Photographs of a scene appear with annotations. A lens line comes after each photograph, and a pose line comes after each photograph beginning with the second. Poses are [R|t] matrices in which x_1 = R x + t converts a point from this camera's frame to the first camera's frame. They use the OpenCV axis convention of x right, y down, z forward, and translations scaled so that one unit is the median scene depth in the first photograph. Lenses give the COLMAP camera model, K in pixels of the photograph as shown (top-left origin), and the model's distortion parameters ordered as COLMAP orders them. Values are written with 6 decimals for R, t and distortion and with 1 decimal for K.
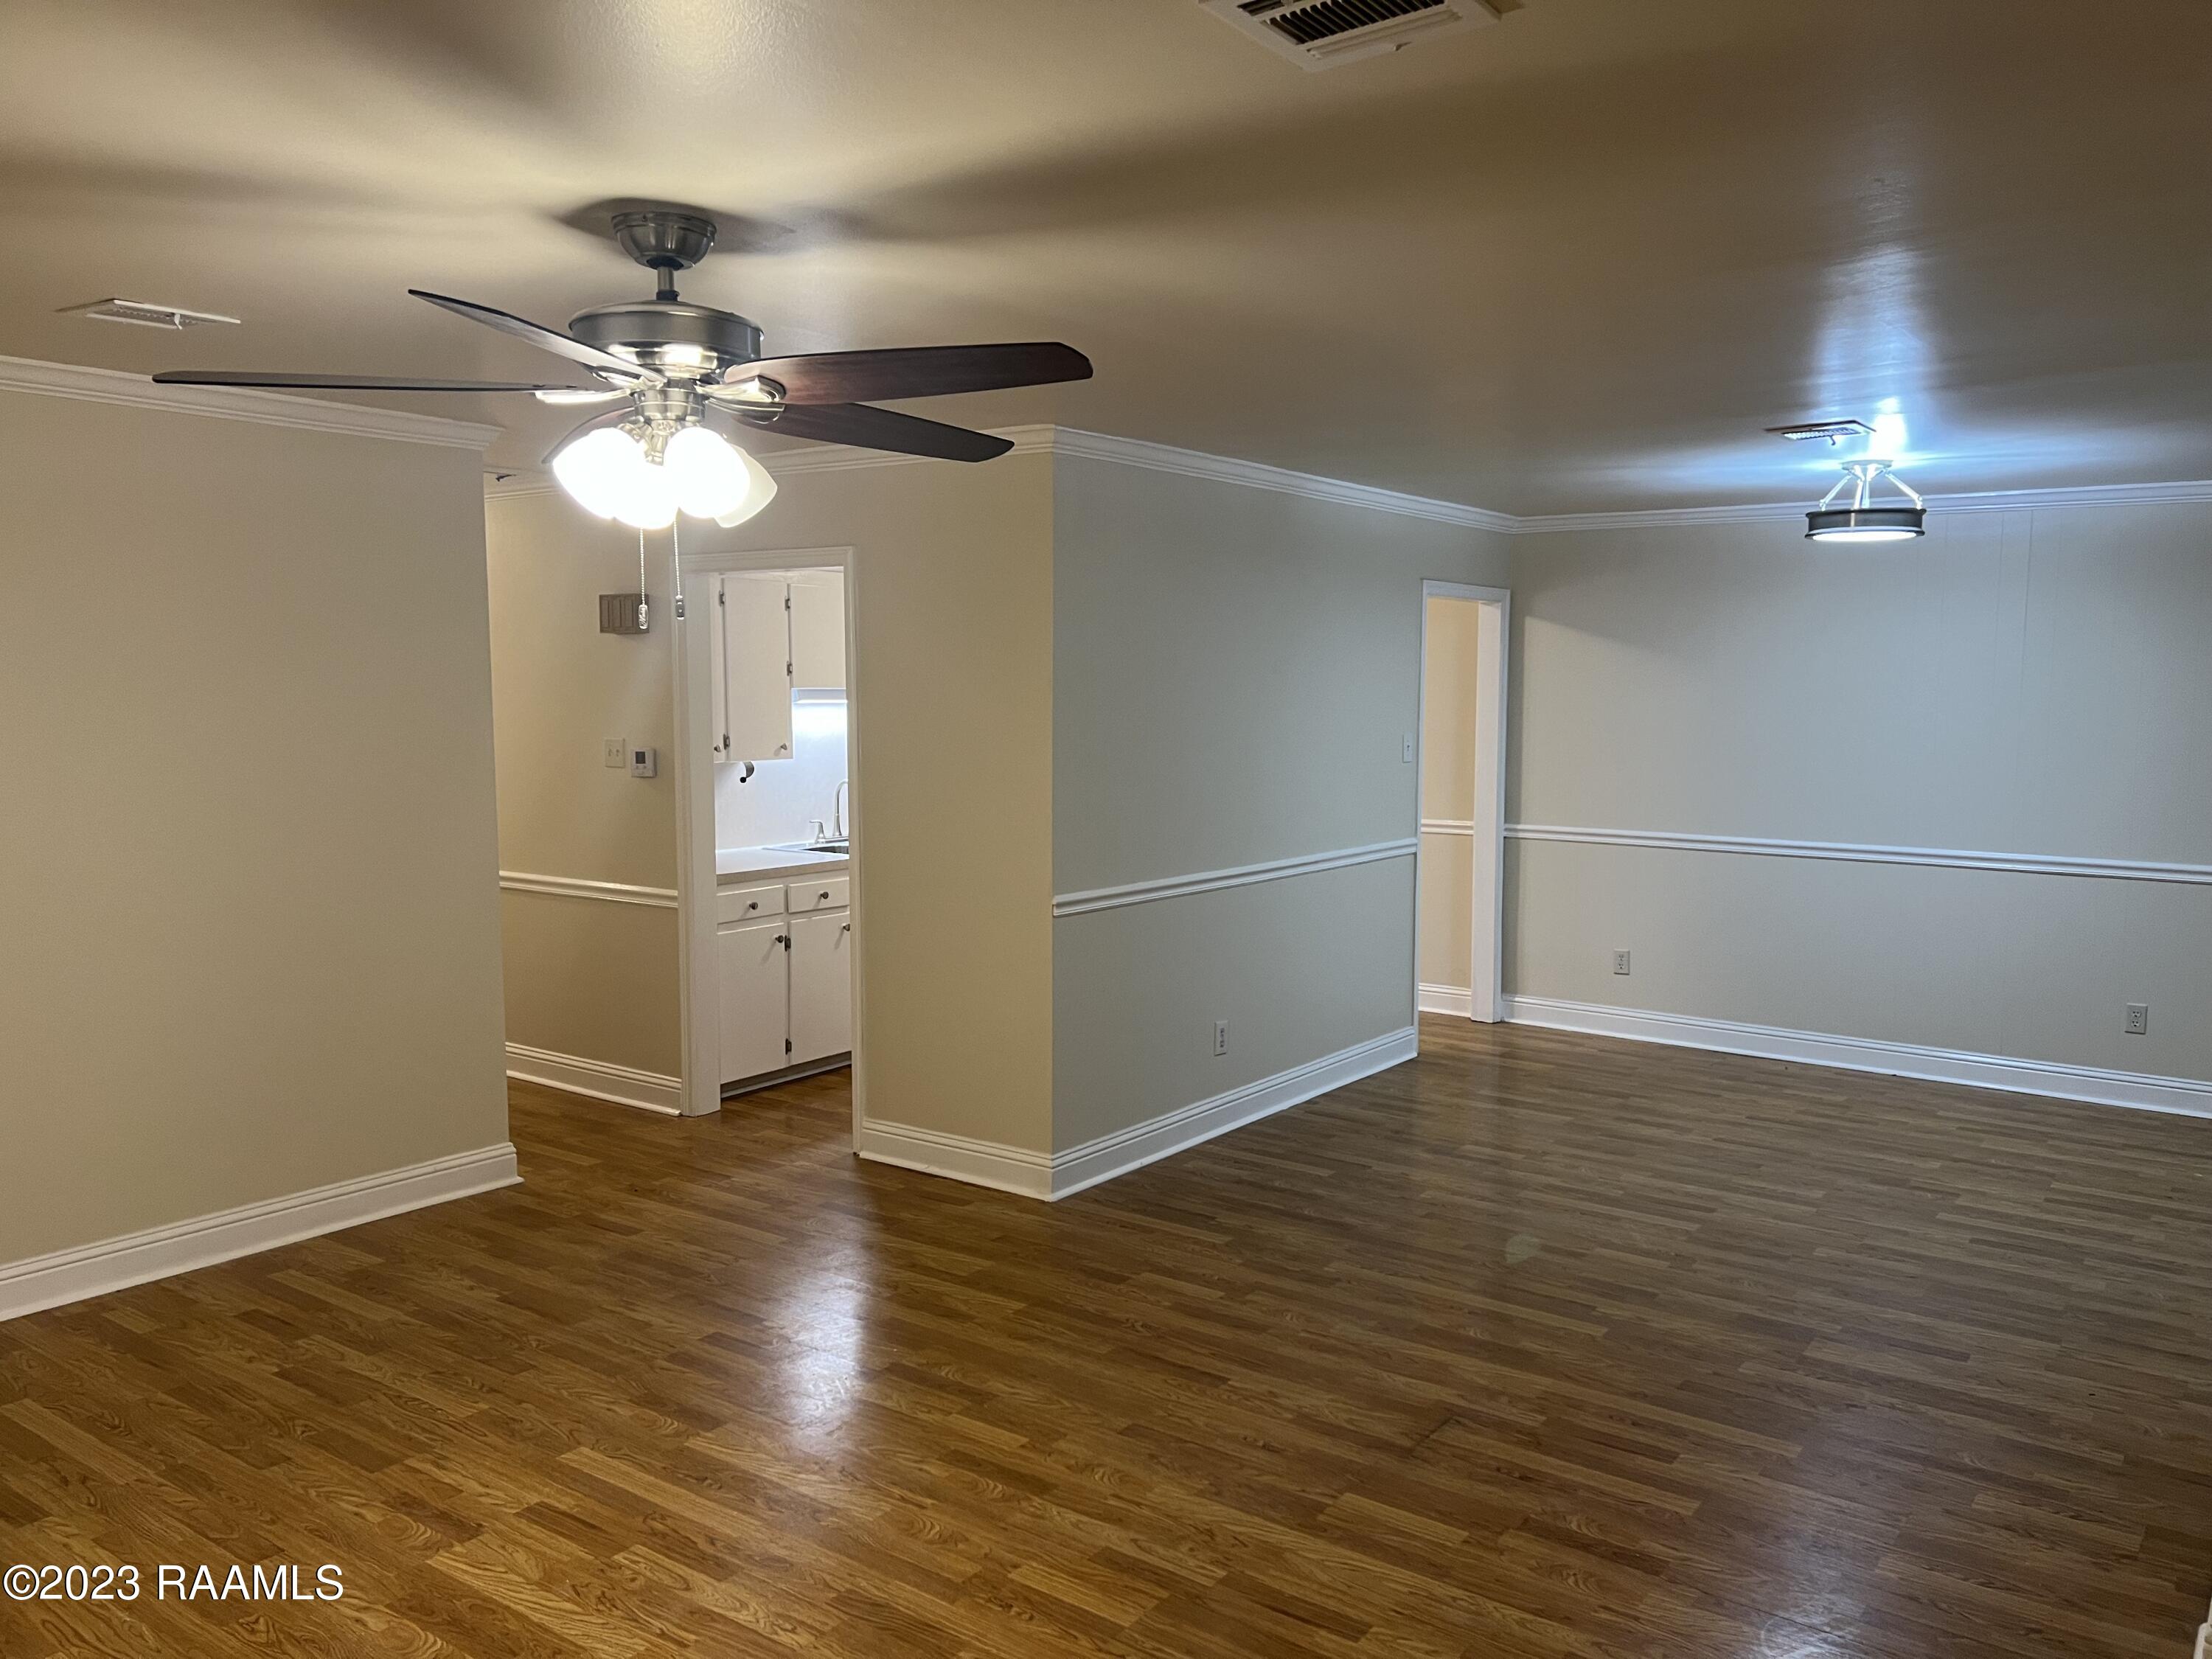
lens RADIAL K [[1655.7, 0, 1114.6], [0, 1655.7, 833.4], [0, 0, 1]] dist [0.074250, -0.080566]
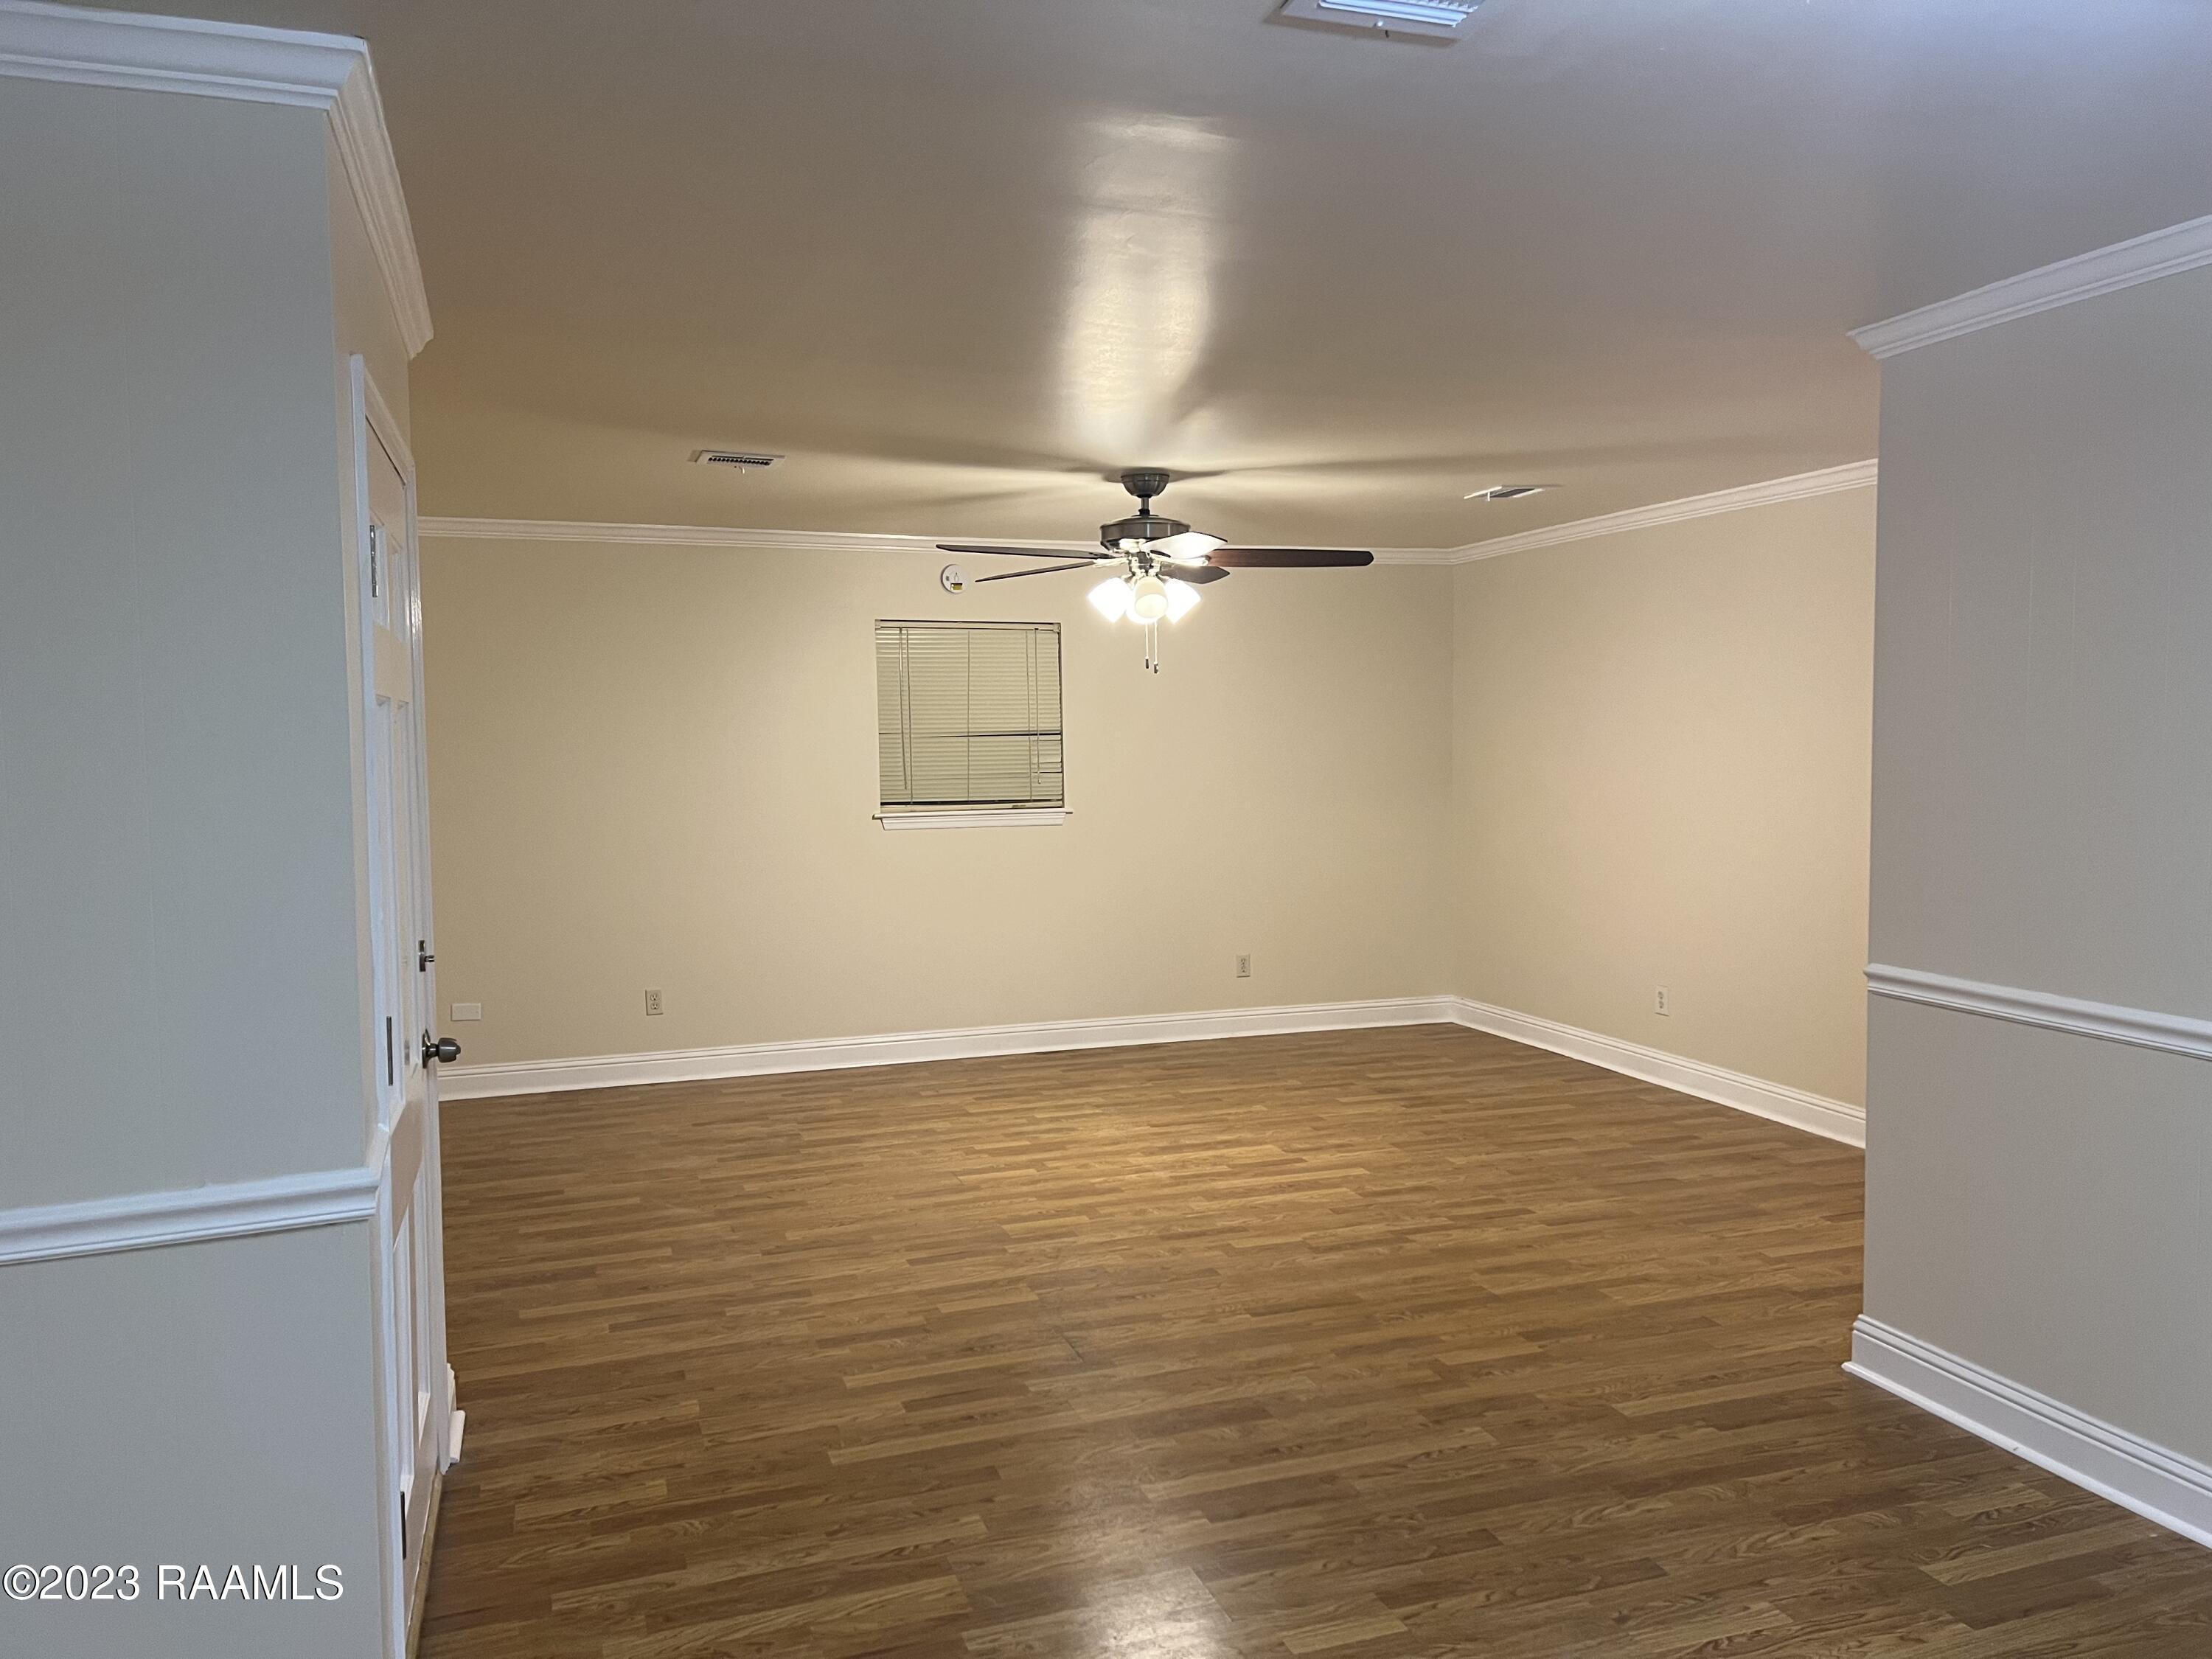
lens RADIAL K [[1655.7, 0, 1114.6], [0, 1655.7, 833.4], [0, 0, 1]] dist [0.074250, -0.080566]
pose [[-0.569707, 0.055825, -0.819950, 1.075340], [-0.063669, 0.991694, 0.111755, -0.113371], [0.819378, 0.115873, -0.561420, 1.612219]]
